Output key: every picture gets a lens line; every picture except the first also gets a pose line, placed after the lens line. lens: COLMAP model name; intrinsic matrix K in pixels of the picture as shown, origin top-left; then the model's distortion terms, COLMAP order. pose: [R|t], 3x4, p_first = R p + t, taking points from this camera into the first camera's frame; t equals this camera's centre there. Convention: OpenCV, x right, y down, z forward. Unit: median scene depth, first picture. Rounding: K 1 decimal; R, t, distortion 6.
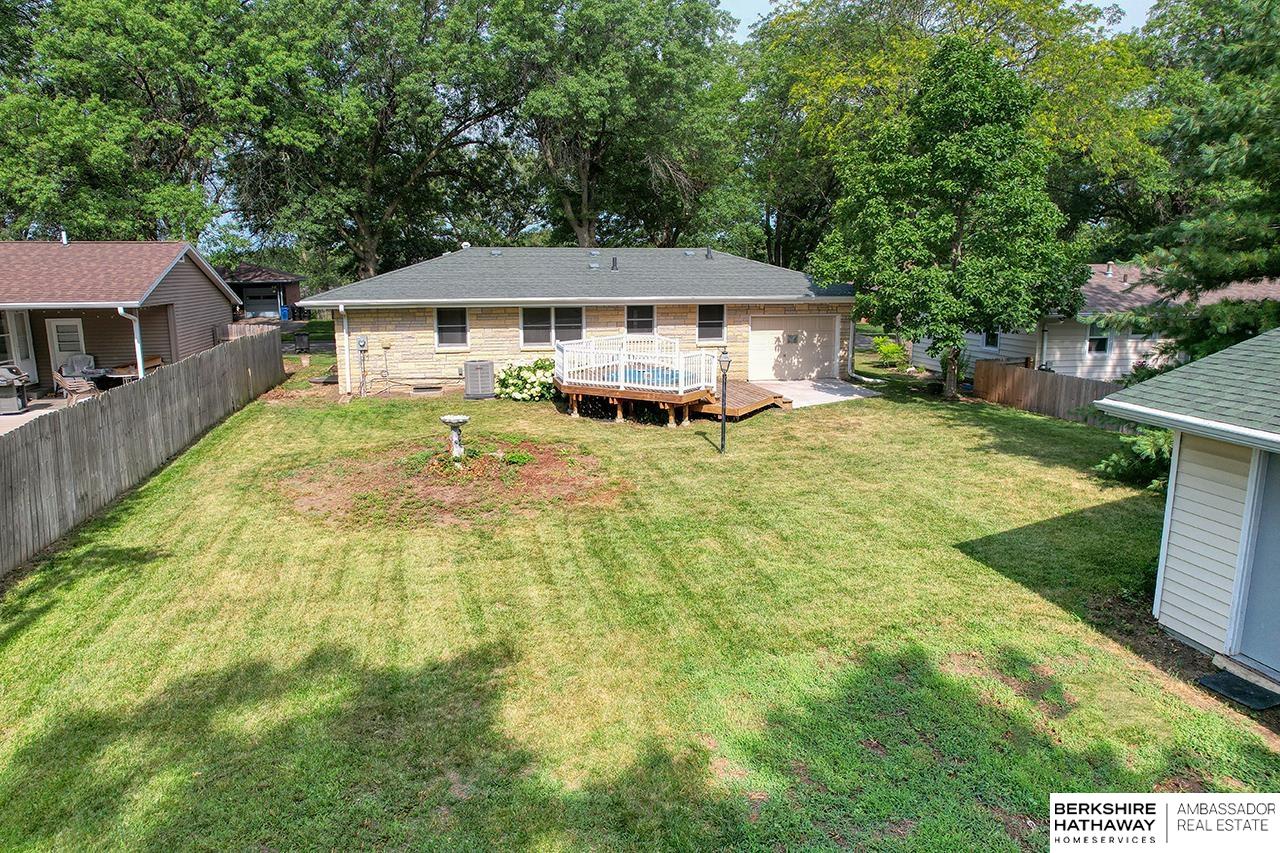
lens RADIAL K [[799.4, 0, 640.0], [0, 799.4, 426.5], [0, 0, 1]] dist [-0.026981, 0.000767]
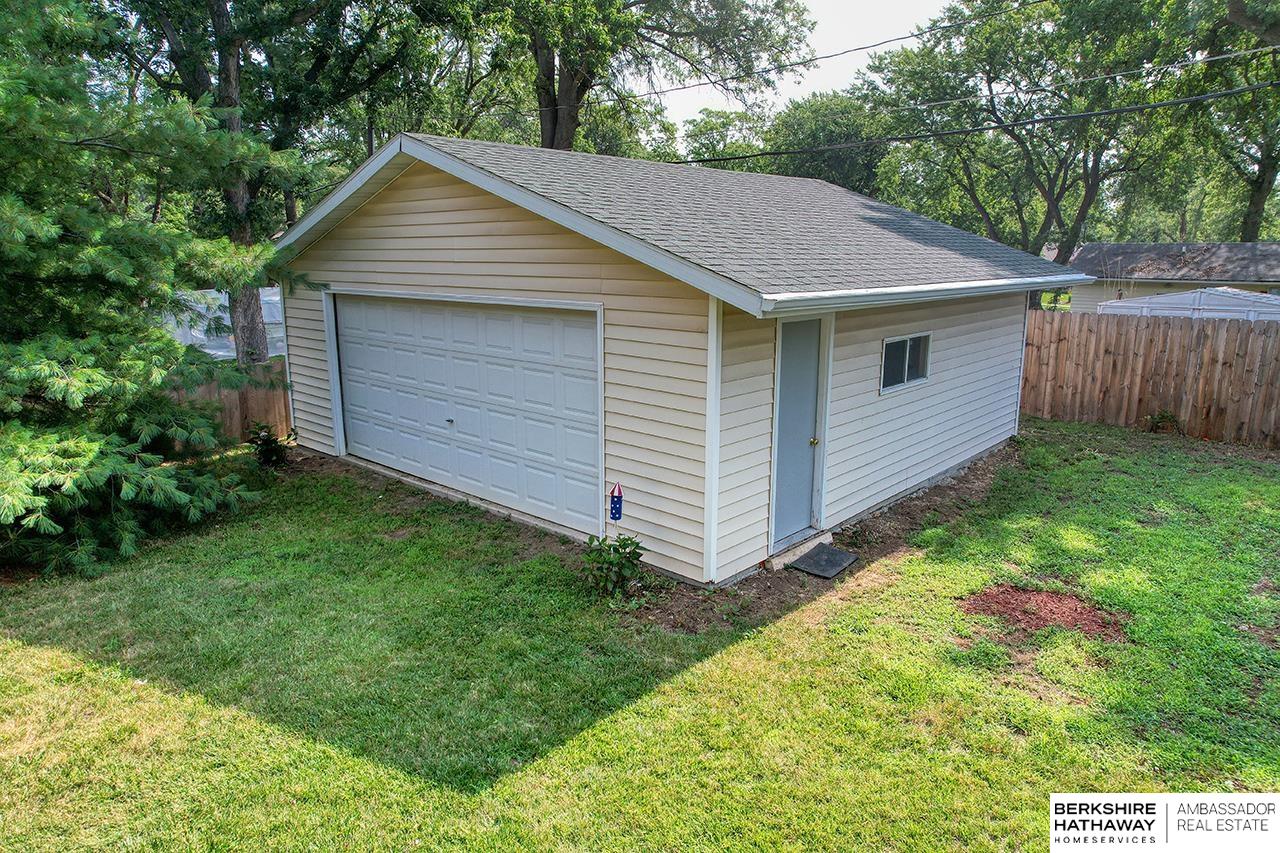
lens RADIAL K [[799.4, 0, 640.0], [0, 799.4, 426.5], [0, 0, 1]] dist [-0.026981, 0.000767]
pose [[-0.578037, -0.168709, 0.798380, 0.106717], [0.158624, 0.936499, 0.312742, -0.136348], [-0.800445, 0.307418, -0.514570, 1.331457]]
